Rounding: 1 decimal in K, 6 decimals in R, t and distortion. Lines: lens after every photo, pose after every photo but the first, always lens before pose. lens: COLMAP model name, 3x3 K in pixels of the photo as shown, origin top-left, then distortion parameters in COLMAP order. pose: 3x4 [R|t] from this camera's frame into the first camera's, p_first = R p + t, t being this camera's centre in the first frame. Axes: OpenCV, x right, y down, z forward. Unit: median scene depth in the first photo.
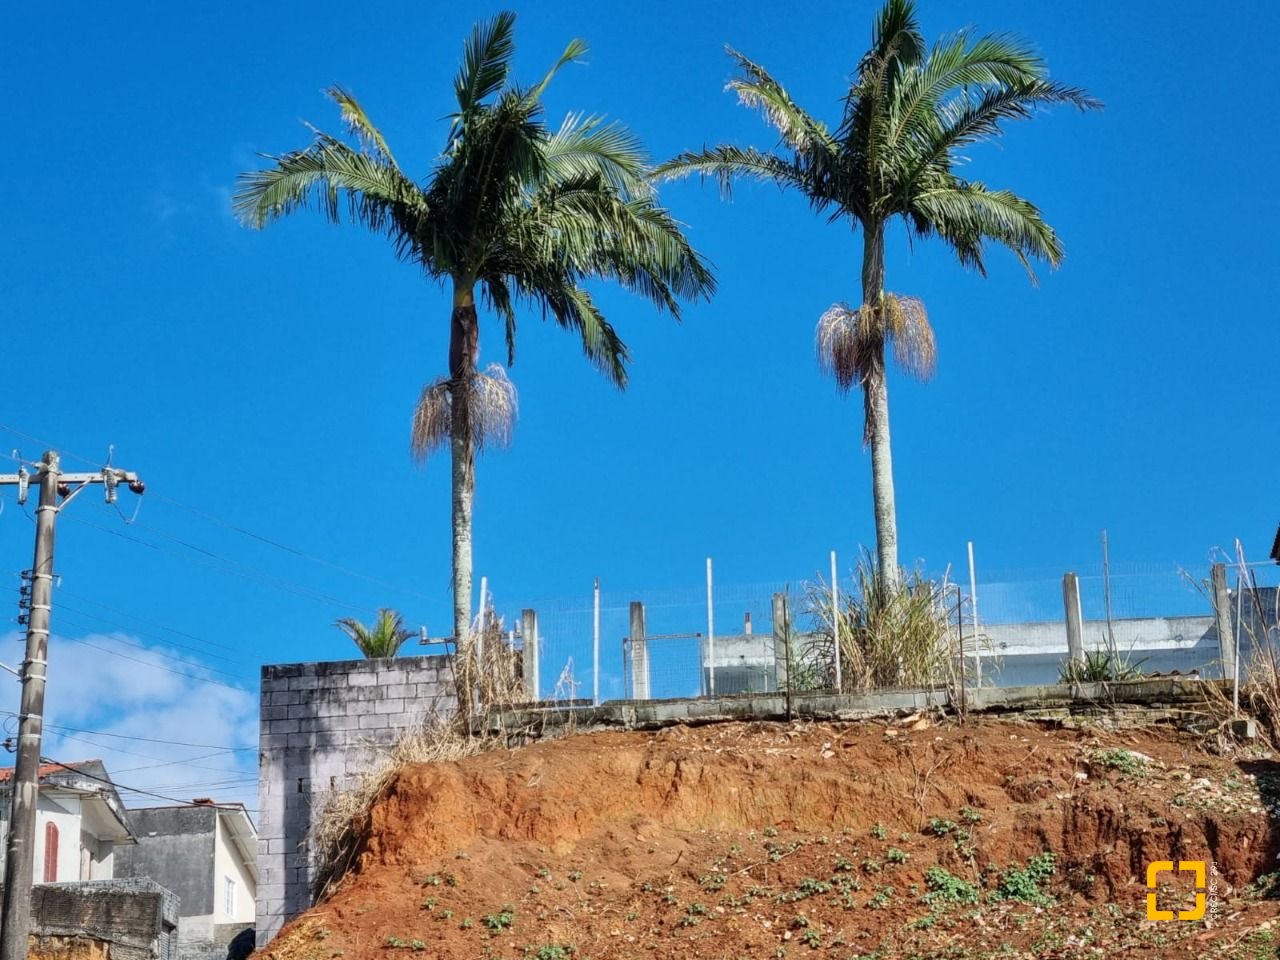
lens RADIAL K [[2868.3, 0, 681.2], [0, 2868.3, 440.2], [0, 0, 1]] dist [0.110771, 0.000000]
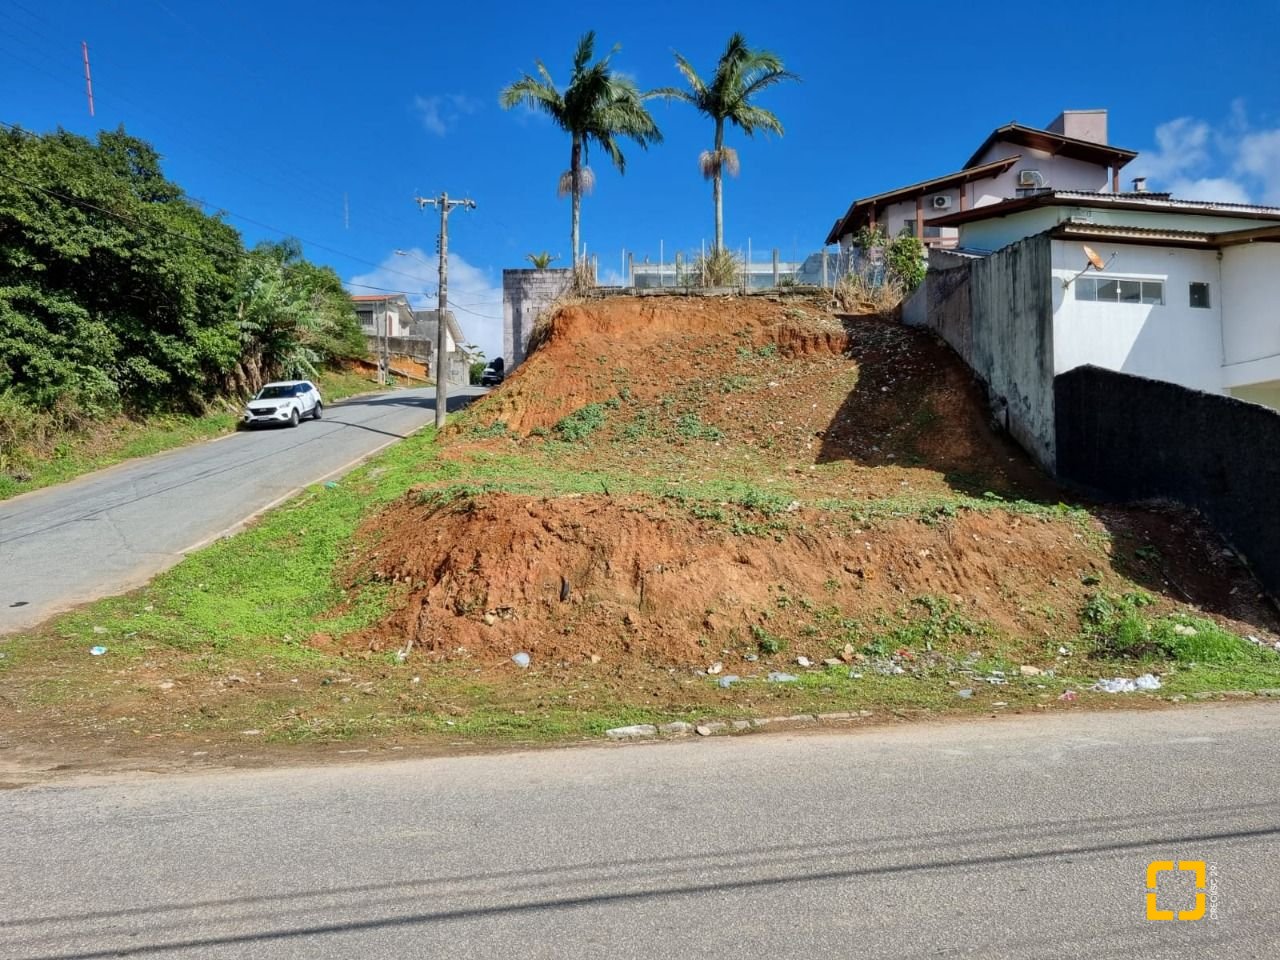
lens RADIAL K [[970.0, 0, 642.4], [0, 970.0, 486.6], [0, 0, 1]] dist [0.045576, -0.024856]
pose [[0.996675, 0.021848, 0.078494, -0.085393], [-0.044184, 0.954352, 0.295398, -0.011387], [-0.068457, -0.297884, 0.952144, -0.035306]]
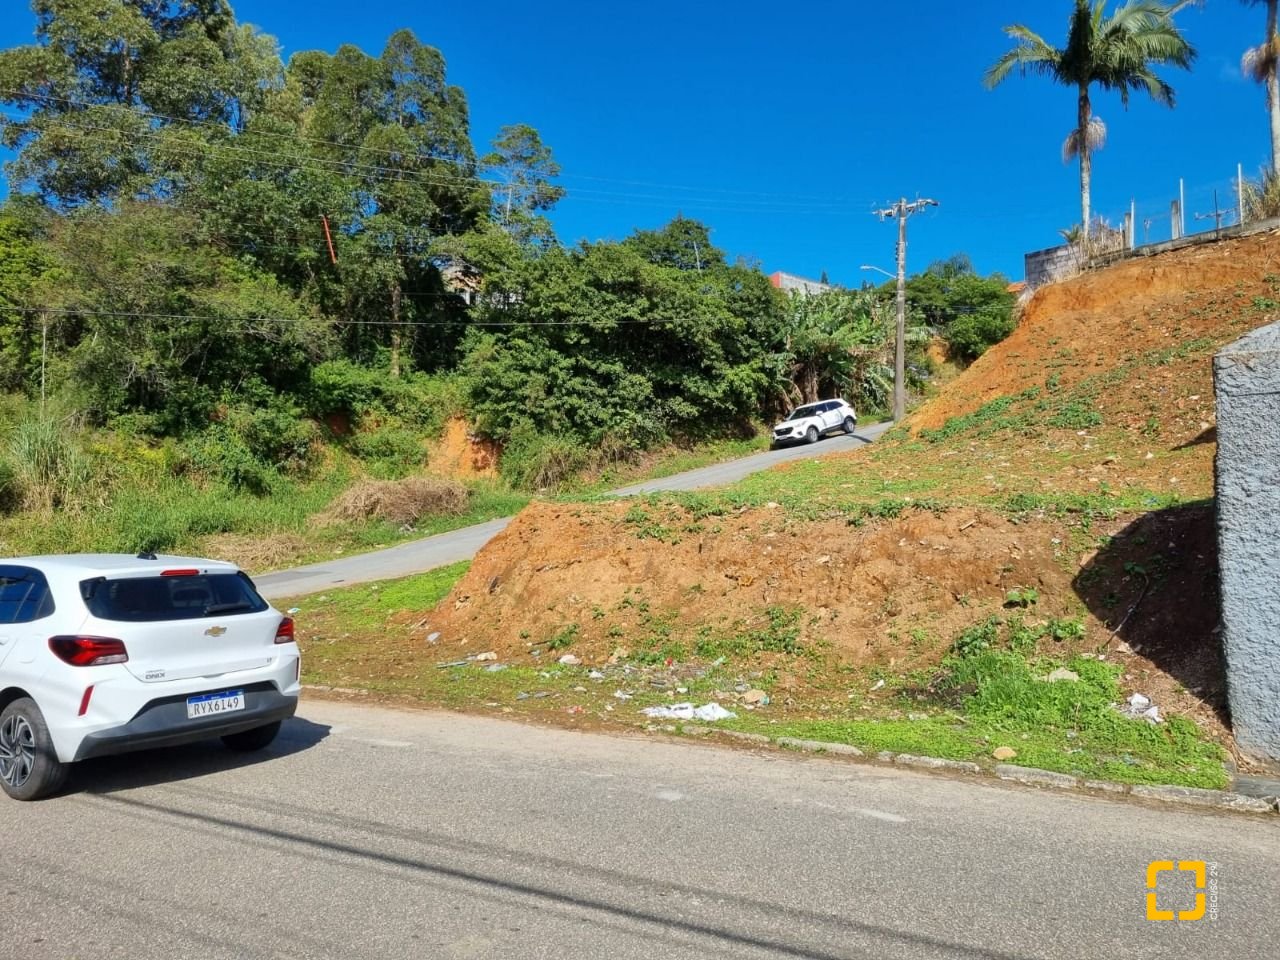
lens RADIAL K [[970.0, 0, 647.0], [0, 970.0, 488.8], [0, 0, 1]] dist [0.045576, -0.024856]
pose [[0.736458, -0.014539, -0.676327, 0.238472], [0.215071, 0.952929, 0.213708, 0.016397], [0.641384, -0.302845, 0.704919, 0.052153]]
